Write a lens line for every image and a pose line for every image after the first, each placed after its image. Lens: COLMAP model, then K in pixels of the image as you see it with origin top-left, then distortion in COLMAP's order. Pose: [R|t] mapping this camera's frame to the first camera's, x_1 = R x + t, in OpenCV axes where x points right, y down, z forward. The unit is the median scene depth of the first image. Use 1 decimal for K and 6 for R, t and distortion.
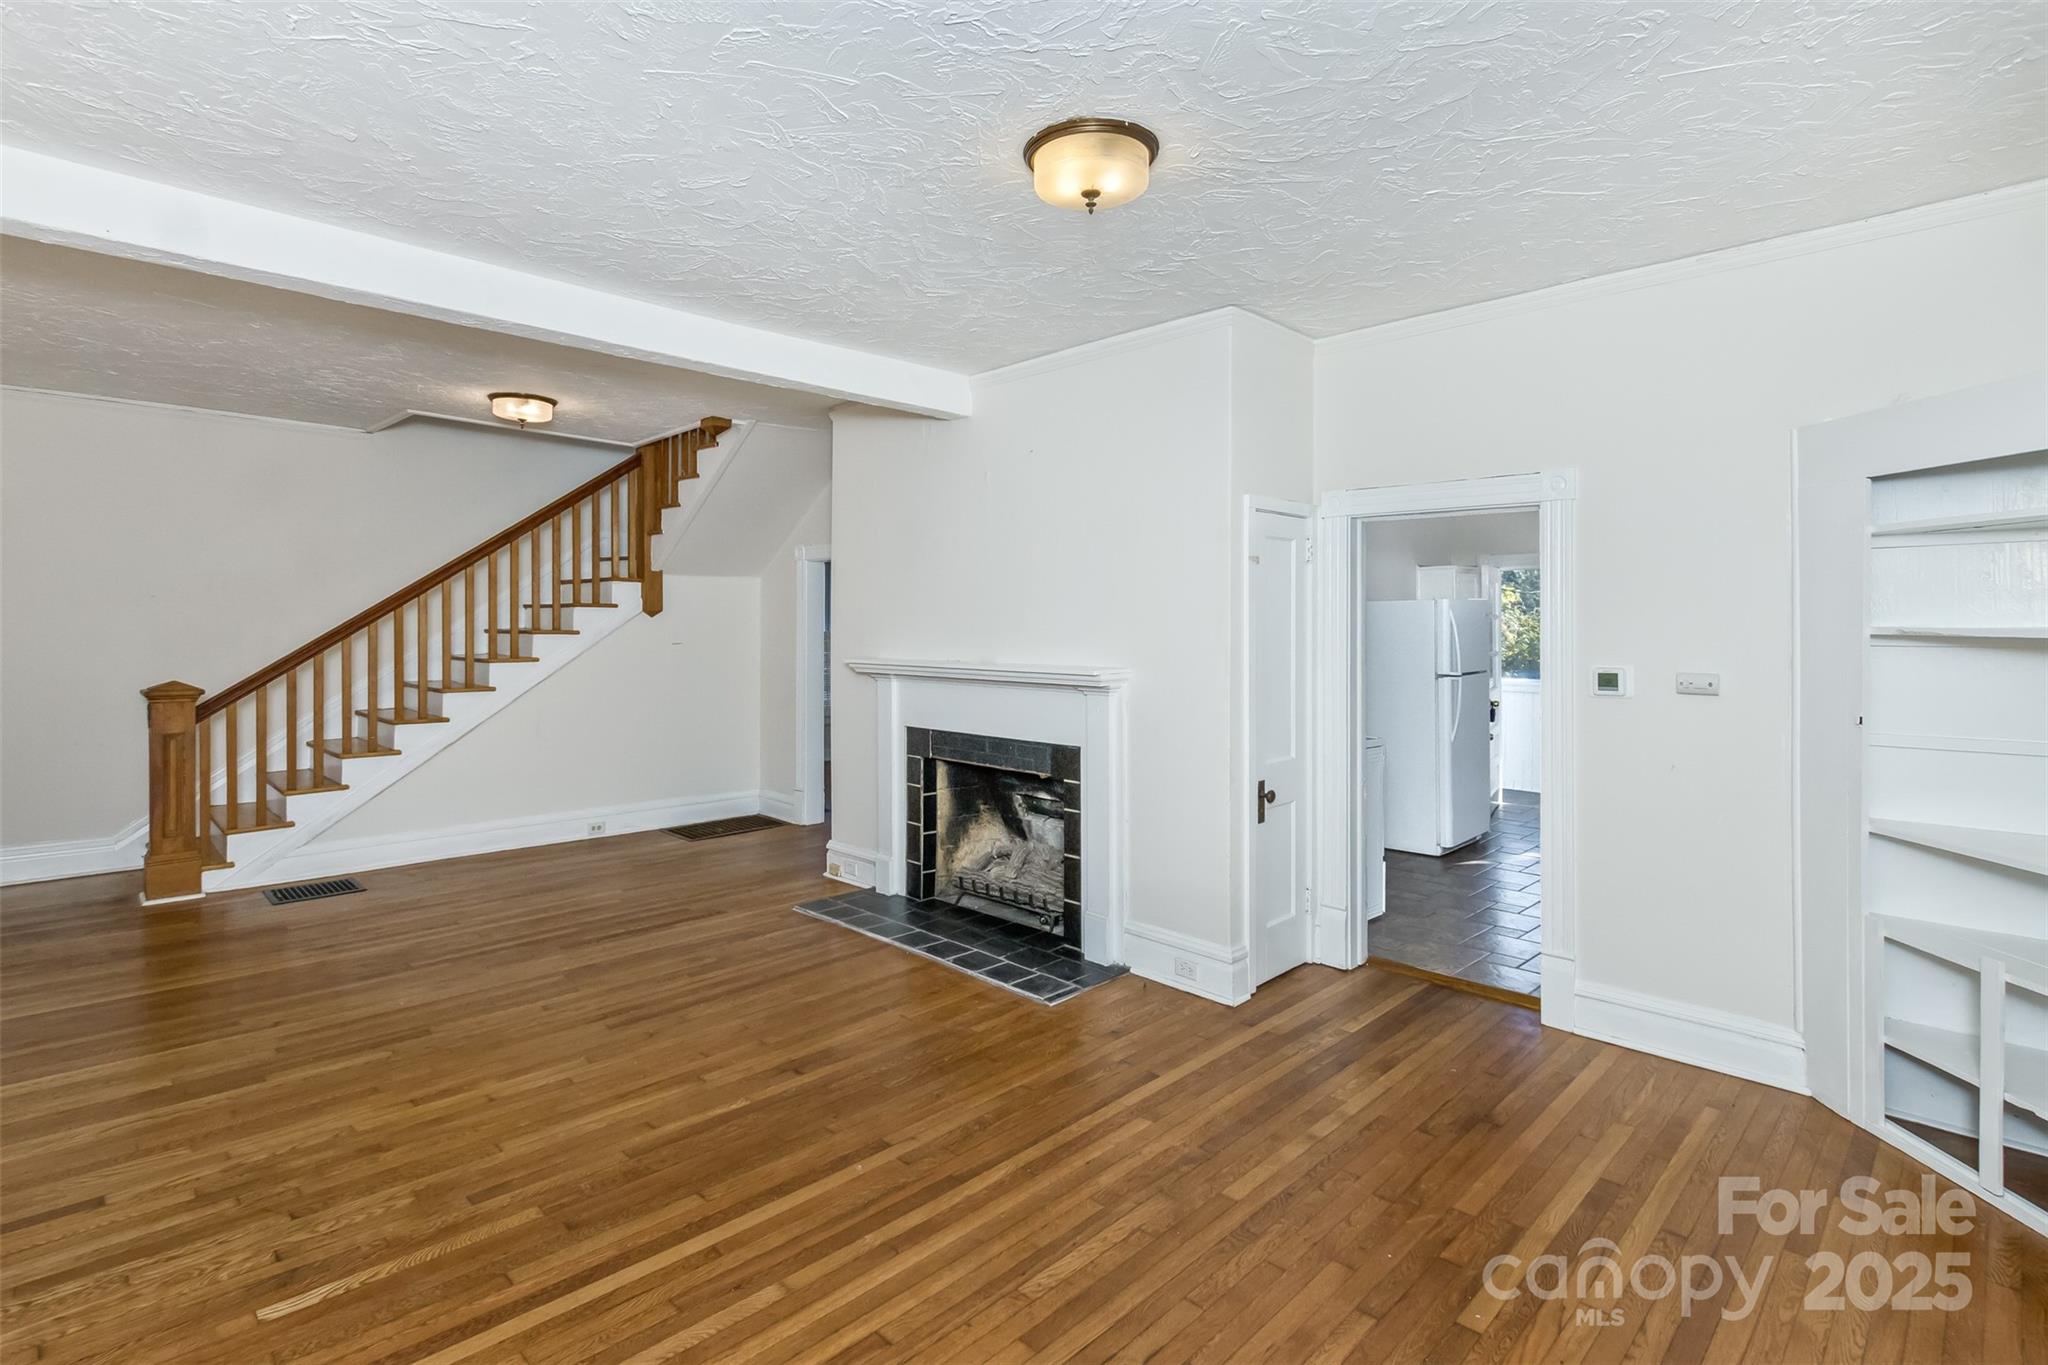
lens RADIAL K [[987.0, 0, 1020.9], [0, 987.0, 637.3], [0, 0, 1]] dist [-0.001036, -0.000040]
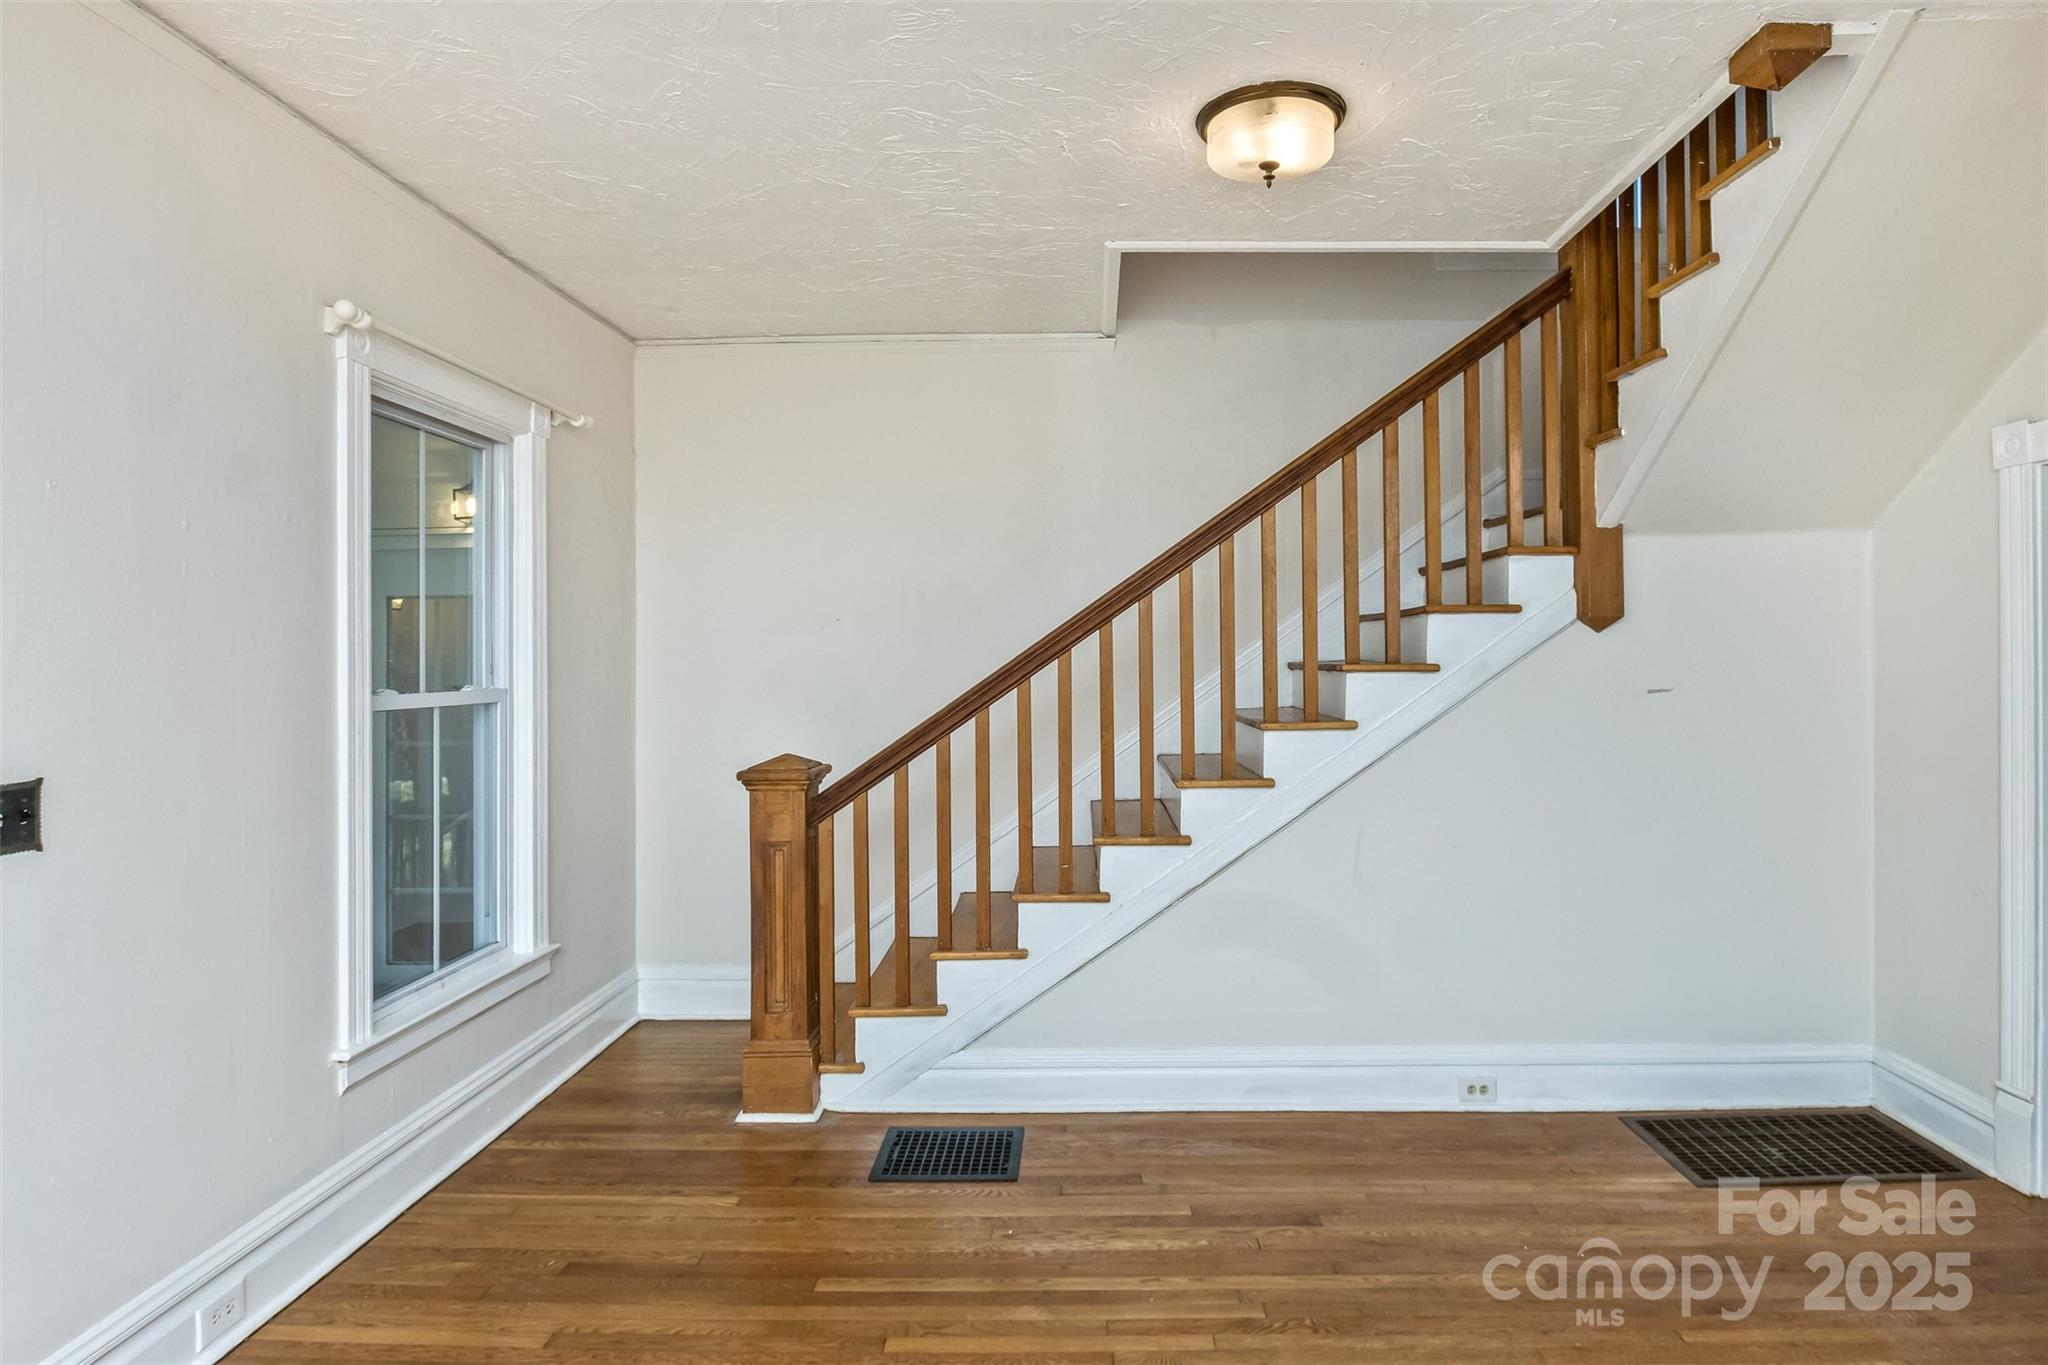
lens RADIAL K [[1209.2, 0, 1024.6], [0, 1209.2, 572.7], [0, 0, 1]] dist [-0.039618, -0.000182]
pose [[0.679447, -0.010196, -0.733653, -0.168763], [0.008997, 0.999944, -0.005565, -0.050240], [0.733669, -0.002820, 0.679501, 0.486450]]
